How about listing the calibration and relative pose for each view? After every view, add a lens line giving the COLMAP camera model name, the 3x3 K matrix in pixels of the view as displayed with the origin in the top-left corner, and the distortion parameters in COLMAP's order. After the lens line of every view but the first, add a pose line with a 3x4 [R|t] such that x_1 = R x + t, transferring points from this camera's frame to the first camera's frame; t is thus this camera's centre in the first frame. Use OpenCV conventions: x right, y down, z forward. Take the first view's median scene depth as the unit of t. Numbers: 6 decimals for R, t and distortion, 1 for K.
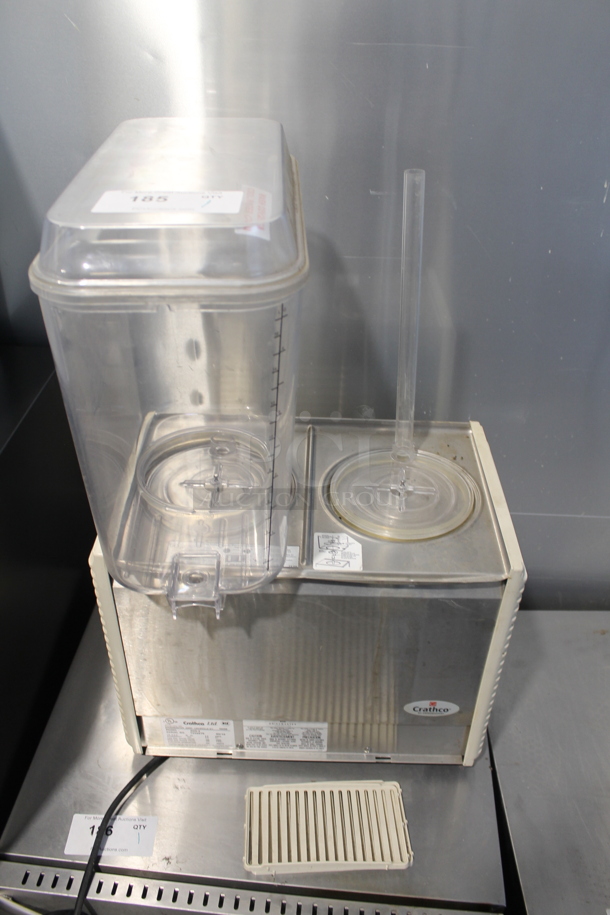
lens RADIAL K [[788.3, 0, 305.0], [0, 788.3, 457.5], [0, 0, 1]] dist [-0.130738, 0.012619]
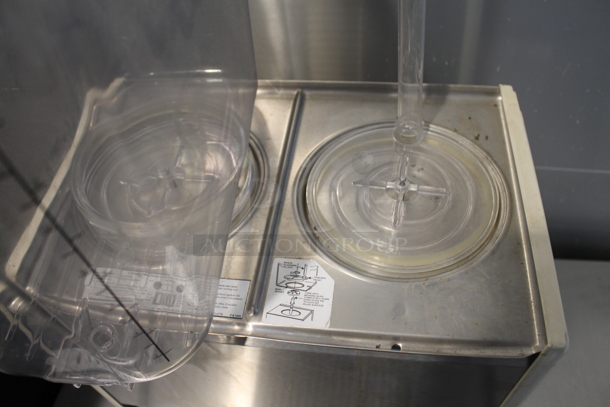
lens RADIAL K [[525.5, 0, 305.0], [0, 525.5, 203.5], [0, 0, 1]] dist [-0.130738, 0.012619]
pose [[0.990663, 0.017152, -0.135254, 0.093737], [0.019588, 0.963856, 0.265701, -0.074860], [0.134922, -0.265870, 0.954520, 0.478404]]
